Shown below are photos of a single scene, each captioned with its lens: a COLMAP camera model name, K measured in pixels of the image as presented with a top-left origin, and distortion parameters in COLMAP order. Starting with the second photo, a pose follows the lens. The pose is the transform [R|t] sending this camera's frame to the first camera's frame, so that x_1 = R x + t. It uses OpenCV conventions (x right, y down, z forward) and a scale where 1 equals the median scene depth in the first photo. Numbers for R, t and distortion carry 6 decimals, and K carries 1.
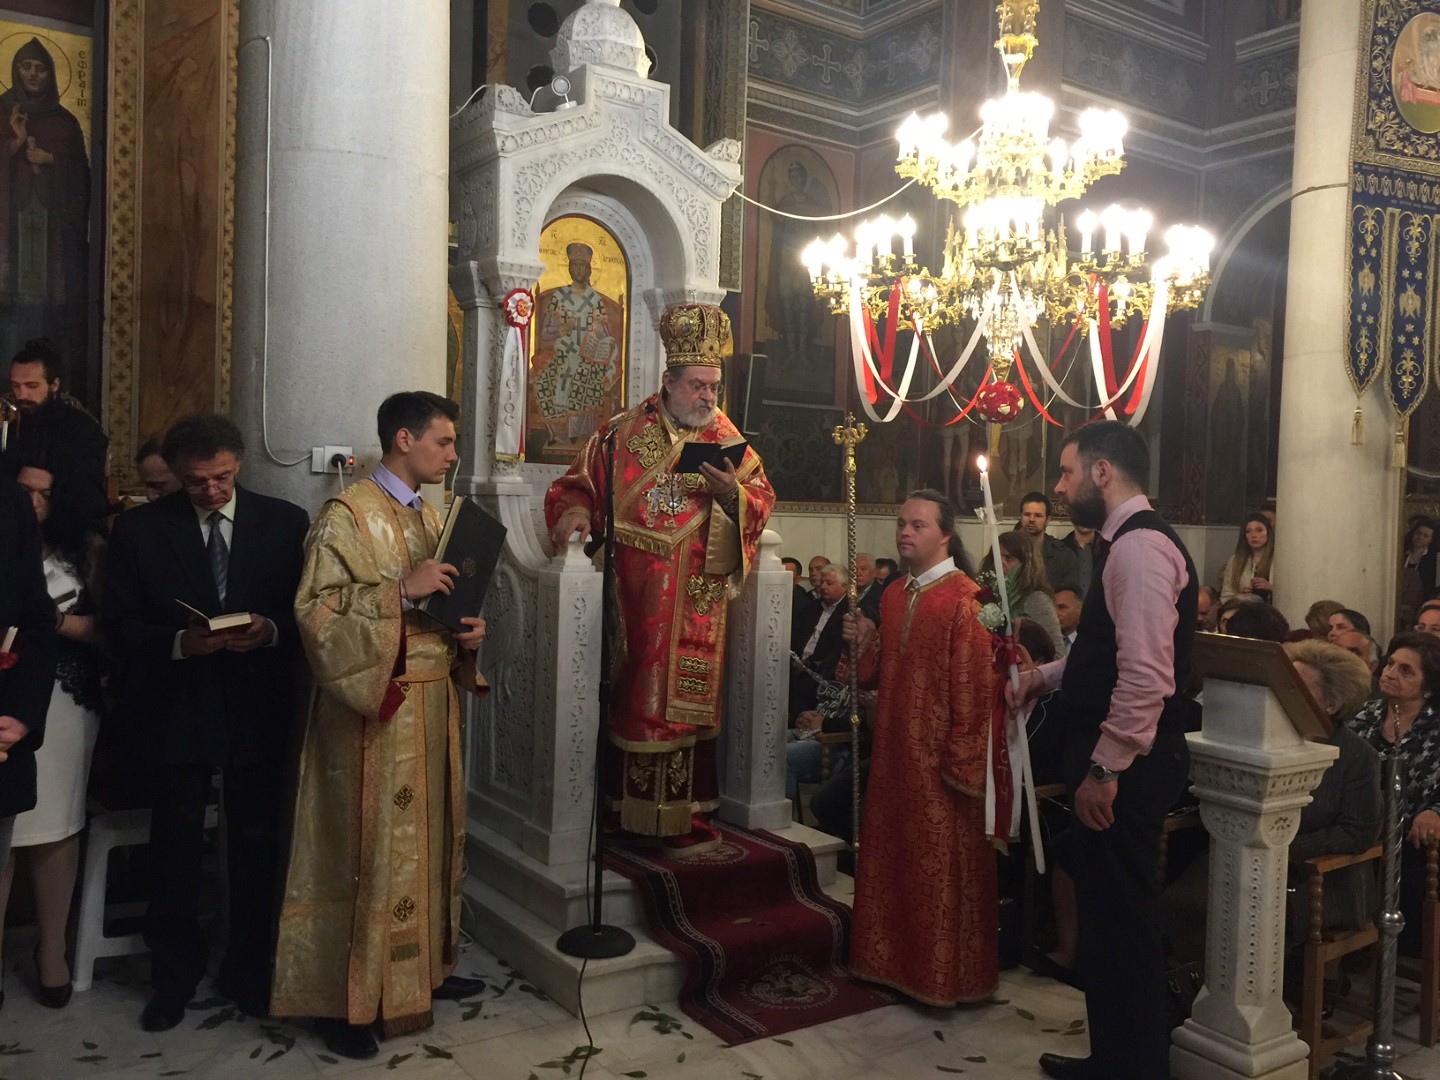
lens RADIAL K [[1237.5, 0, 720.0], [0, 1237.5, 540.0], [0, 0, 1]] dist [0.080711, -0.111494]
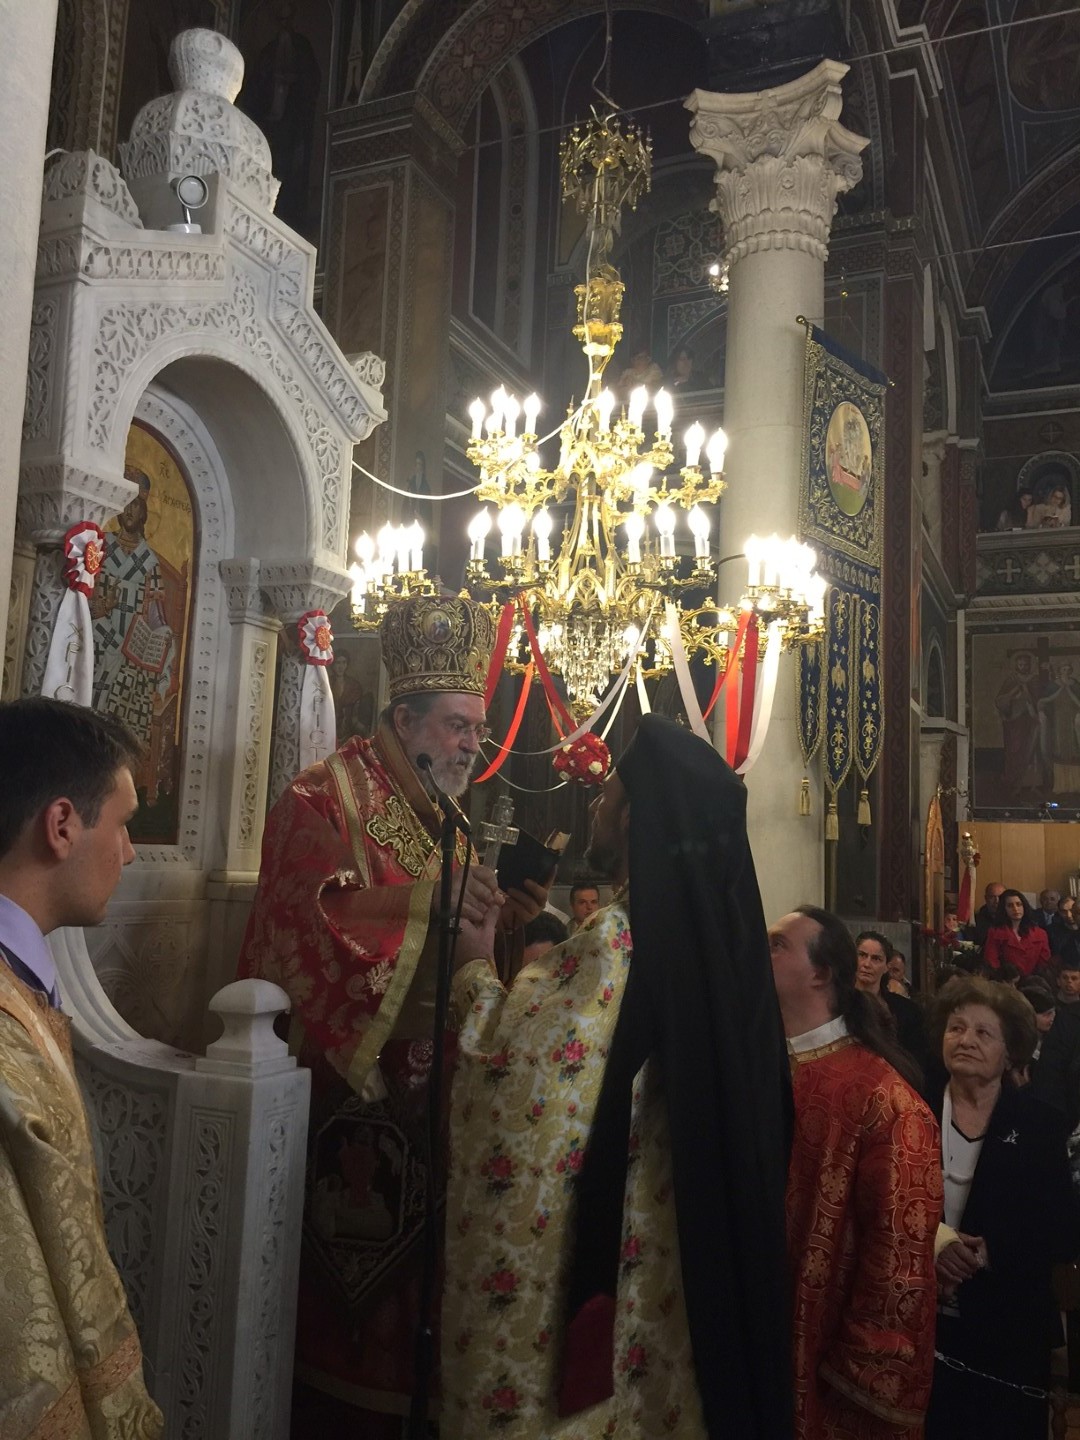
lens RADIAL K [[1236.7, 0, 545.8], [0, 1236.7, 708.8], [0, 0, 1]] dist [0.089197, -0.133960]
pose [[0.855345, 0.067563, 0.513634, -0.237413], [0.000978, 0.991247, -0.132016, -0.045280], [-0.518058, 0.113422, 0.847792, 0.401290]]
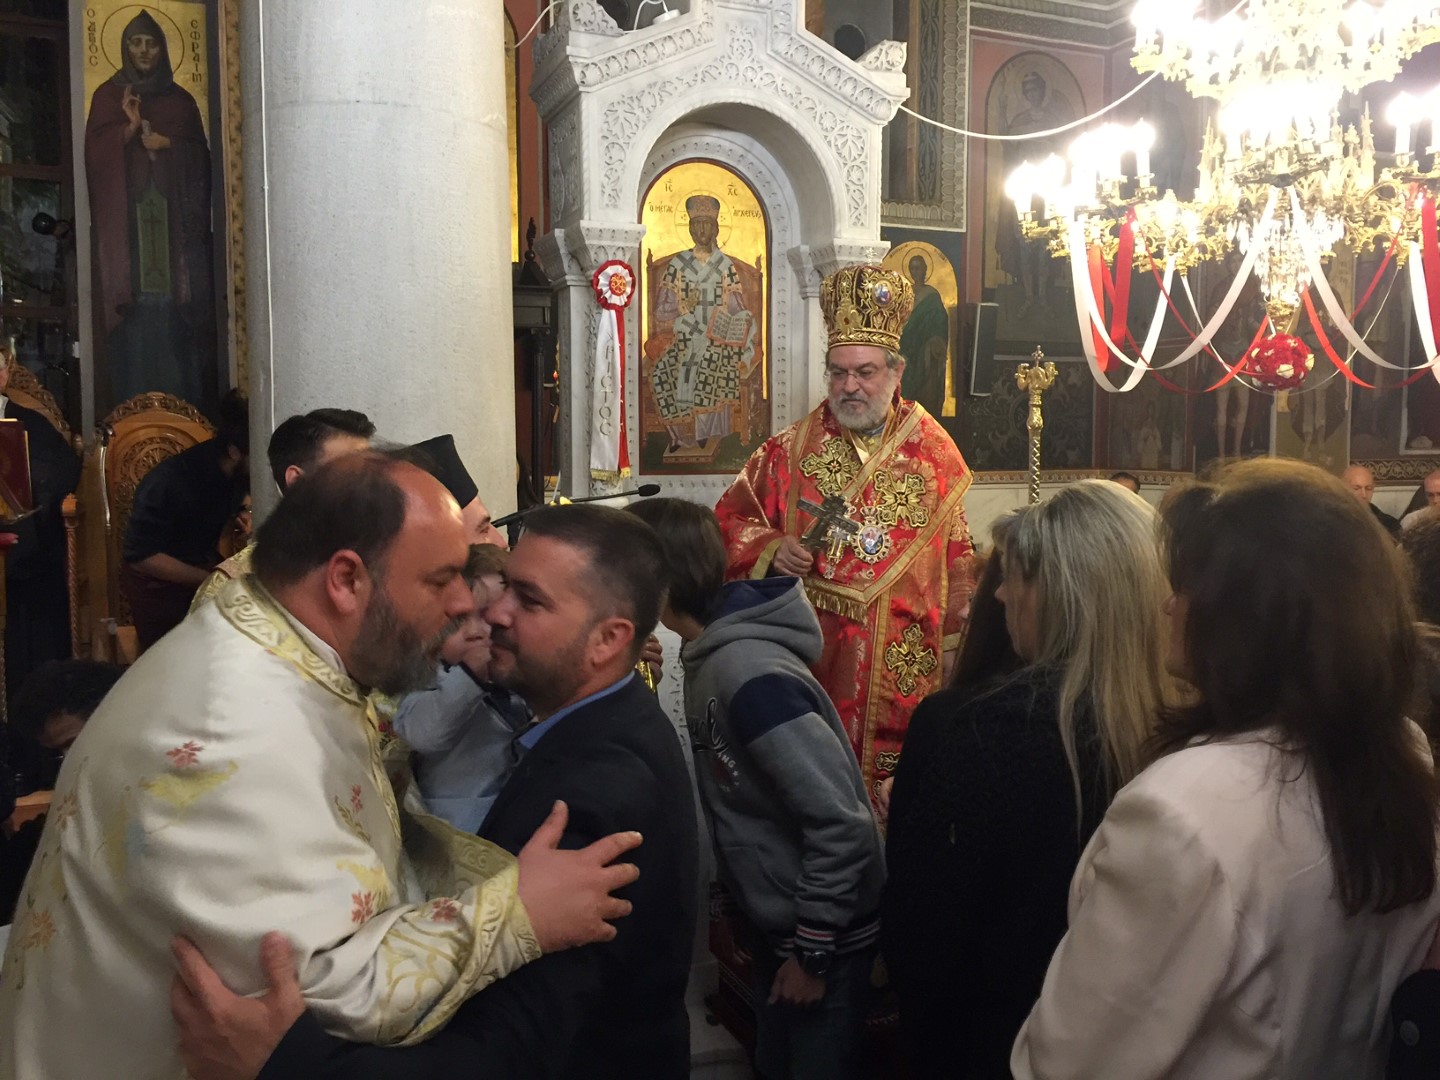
lens RADIAL K [[1232.1, 0, 727.2], [0, 1232.1, 540.2], [0, 0, 1]] dist [0.081638, -0.111814]
pose [[0.977504, -0.016090, -0.210301, 0.064080], [0.025600, 0.998765, 0.042576, -0.050629], [0.209356, -0.047002, 0.976709, 0.215431]]
